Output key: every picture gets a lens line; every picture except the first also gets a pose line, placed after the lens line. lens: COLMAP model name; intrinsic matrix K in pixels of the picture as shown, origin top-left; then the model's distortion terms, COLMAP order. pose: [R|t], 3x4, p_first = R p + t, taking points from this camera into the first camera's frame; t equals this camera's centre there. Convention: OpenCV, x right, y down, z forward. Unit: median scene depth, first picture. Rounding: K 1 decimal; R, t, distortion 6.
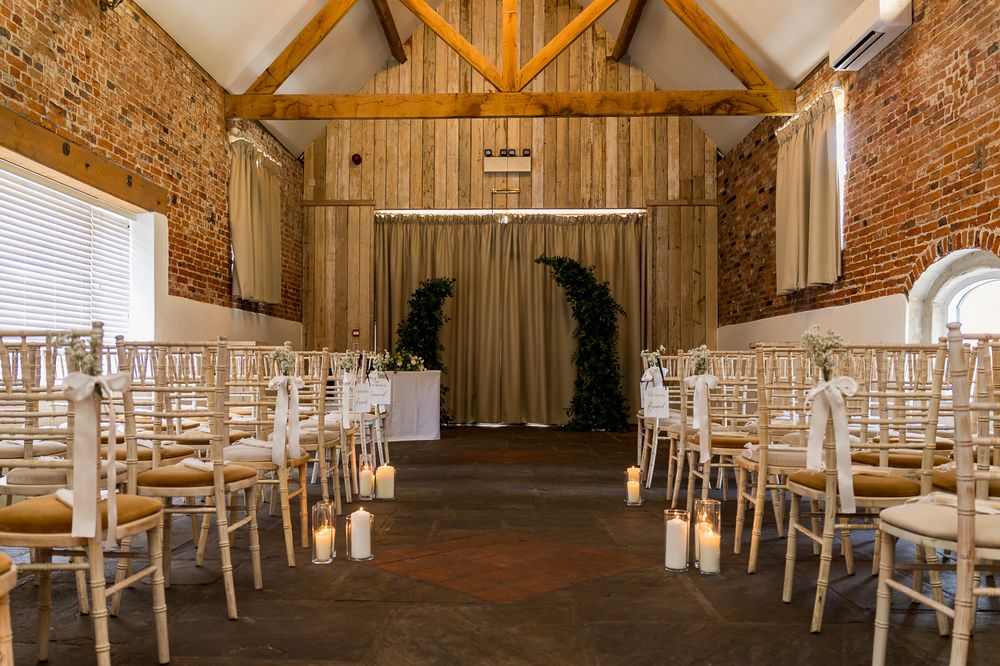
lens RADIAL K [[864.7, 0, 473.5], [0, 864.7, 352.7], [0, 0, 1]] dist [0.010642, -0.019530]
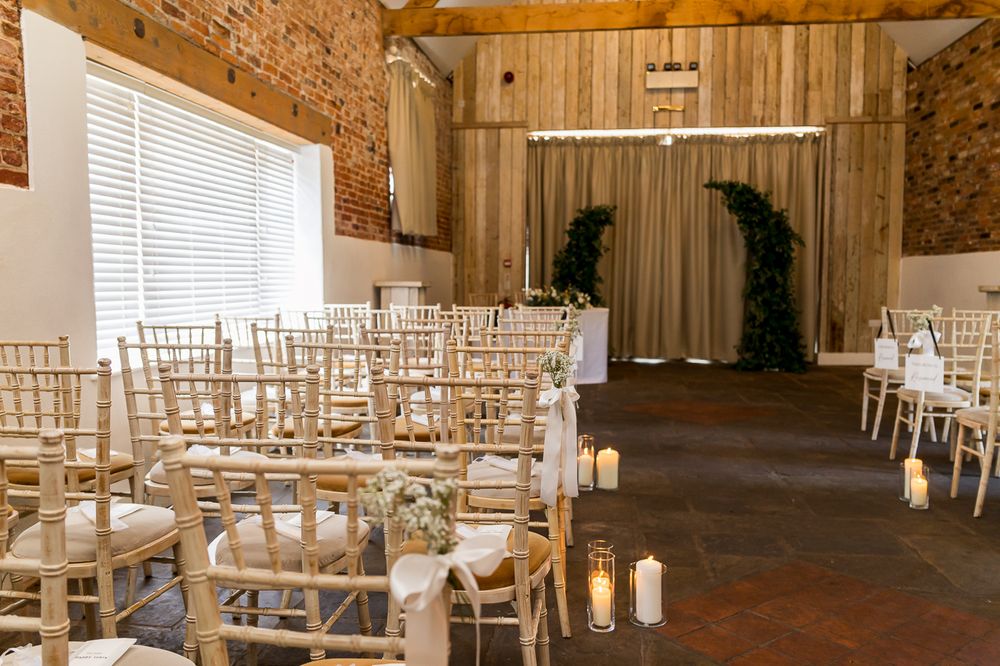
lens RADIAL K [[826.5, 0, 500.0], [0, 826.5, 333.0], [0, 0, 1]] dist [-0.012291, -0.003689]
pose [[0.995666, 0.008019, -0.092654, -0.063740], [-0.000162, 0.996424, 0.084497, -0.024872], [0.093000, -0.084116, 0.992107, 0.094566]]
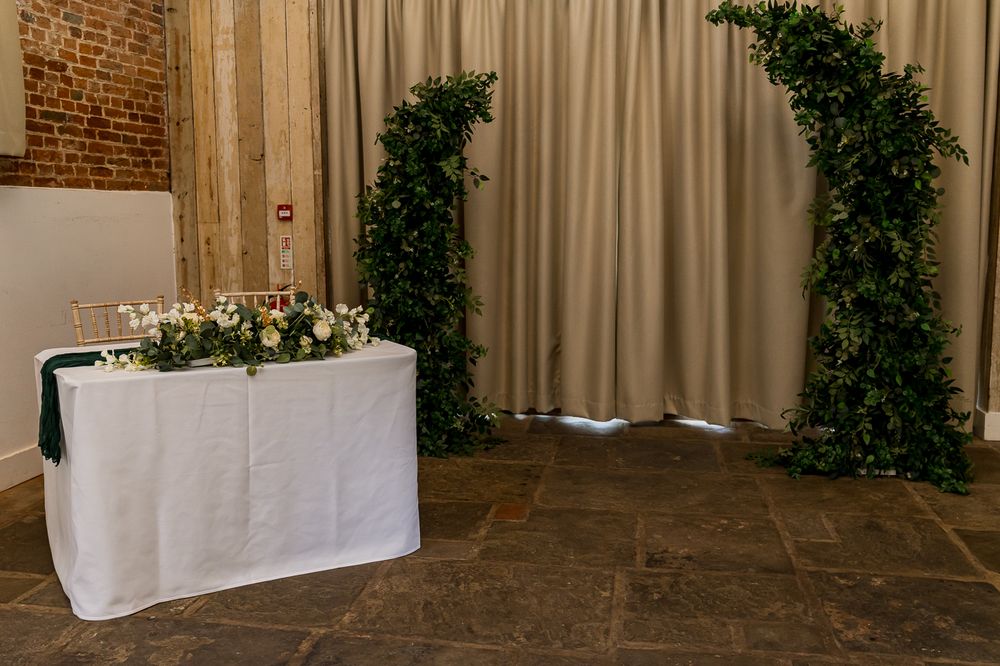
lens RADIAL K [[923.9, 0, 457.4], [0, 923.9, 308.9], [0, 0, 1]] dist [-0.009971, -0.009082]
pose [[0.985966, 0.001335, -0.166940, 0.031859], [0.019650, 0.992089, 0.123990, -0.033111], [0.165785, -0.125531, 0.978140, 0.586065]]
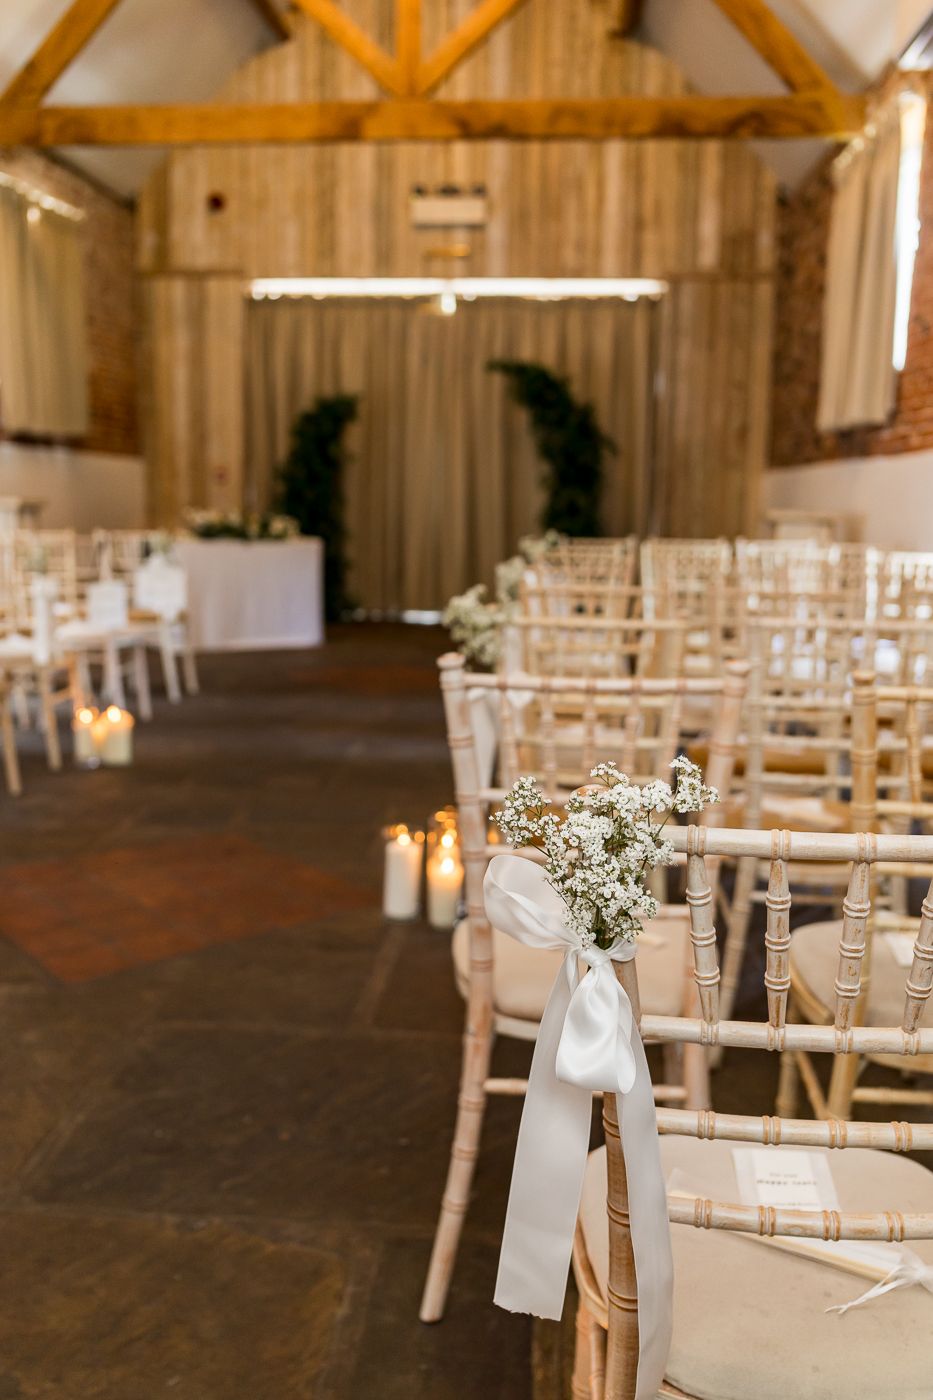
lens RADIAL K [[1249.4, 0, 466.5], [0, 1249.4, 700.0], [0, 0, 1]] dist [-0.009111, -0.009988]
pose [[0.999095, 0.016572, -0.039167, 0.101141], [-0.009396, 0.984212, 0.176742, -0.025907], [0.041478, -0.176214, 0.983478, 0.029336]]
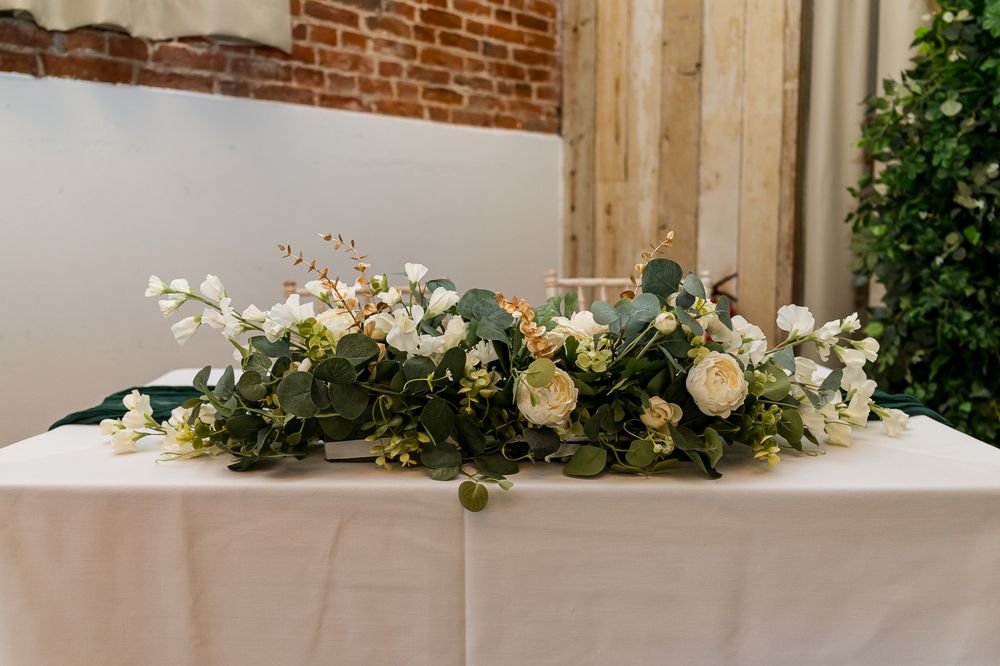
lens RADIAL K [[892.4, 0, 465.7], [0, 892.4, 361.7], [0, 0, 1]] dist [-0.009111, -0.009988]
pose [[0.775027, 0.078783, -0.626998, -0.023778], [0.028346, 0.986865, 0.159039, -0.007635], [0.631292, -0.141032, 0.762614, 0.783399]]
